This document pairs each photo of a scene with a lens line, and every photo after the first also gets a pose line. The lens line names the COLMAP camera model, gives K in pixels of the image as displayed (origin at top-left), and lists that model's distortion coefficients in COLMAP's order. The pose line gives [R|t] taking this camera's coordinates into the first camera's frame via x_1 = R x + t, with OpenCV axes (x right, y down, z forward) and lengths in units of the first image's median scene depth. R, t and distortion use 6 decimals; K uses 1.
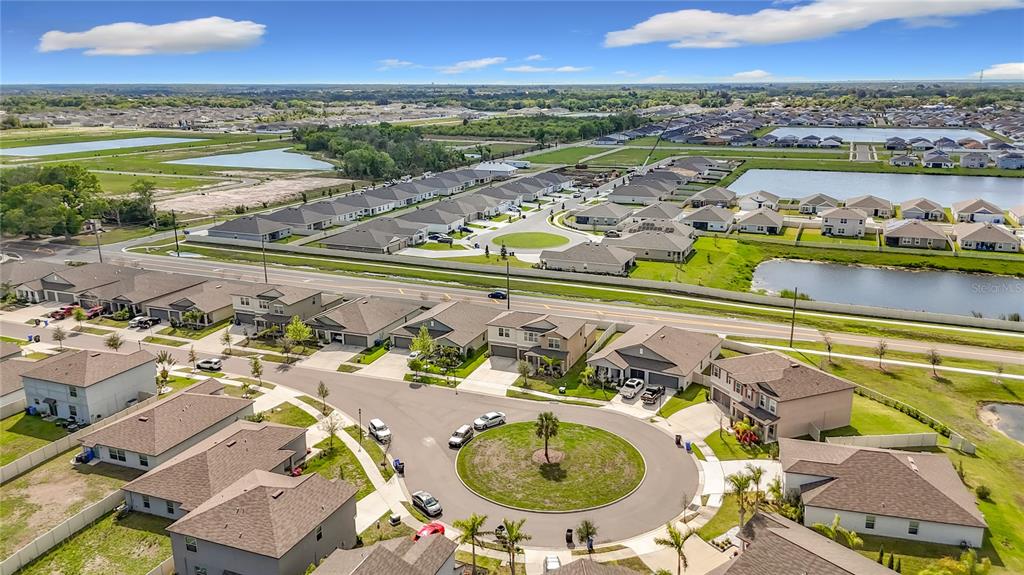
lens RADIAL K [[760.5, 0, 512.0], [0, 760.5, 287.5], [0, 0, 1]] dist [0.046208, -0.057988]
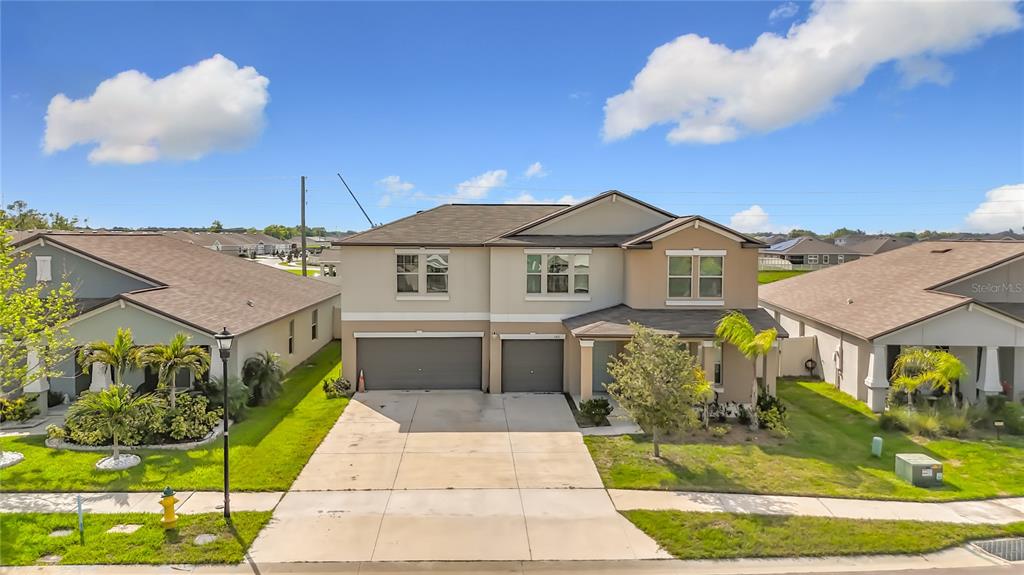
lens RADIAL K [[755.4, 0, 515.2], [0, 755.4, 323.1], [0, 0, 1]] dist [0.102675, -0.152794]
pose [[0.906635, -0.034925, 0.420467, -0.071515], [0.096295, 0.987394, -0.125621, 0.093965], [-0.410779, 0.154381, 0.898569, 0.715277]]
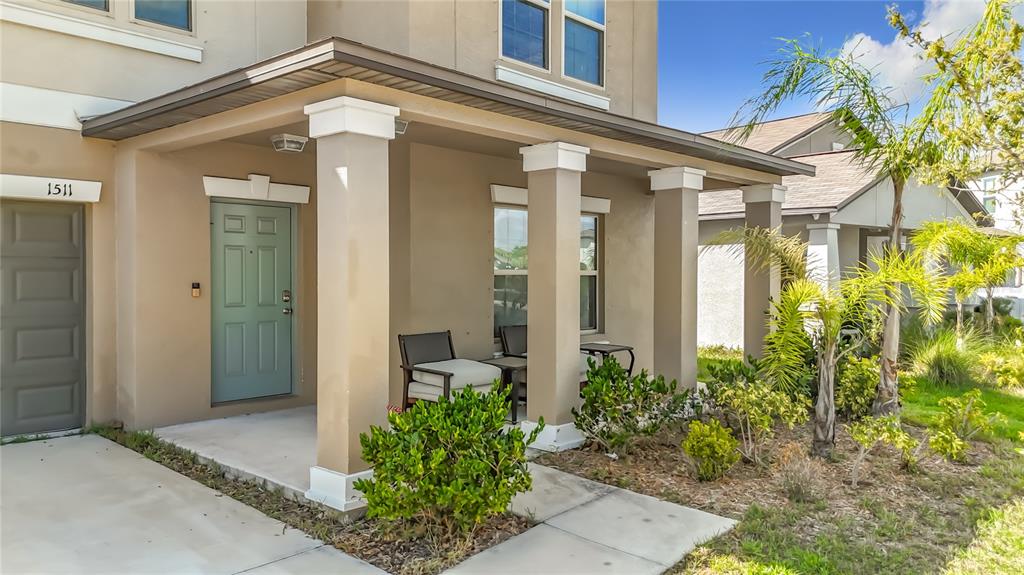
lens RADIAL K [[760.5, 0, 512.0], [0, 760.5, 287.5], [0, 0, 1]] dist [0.046208, -0.057988]
pose [[0.337606, -0.019918, 0.941077, -0.013602], [0.221991, 0.973260, -0.059039, 0.088486], [-0.914736, 0.228843, 0.333000, 0.849626]]
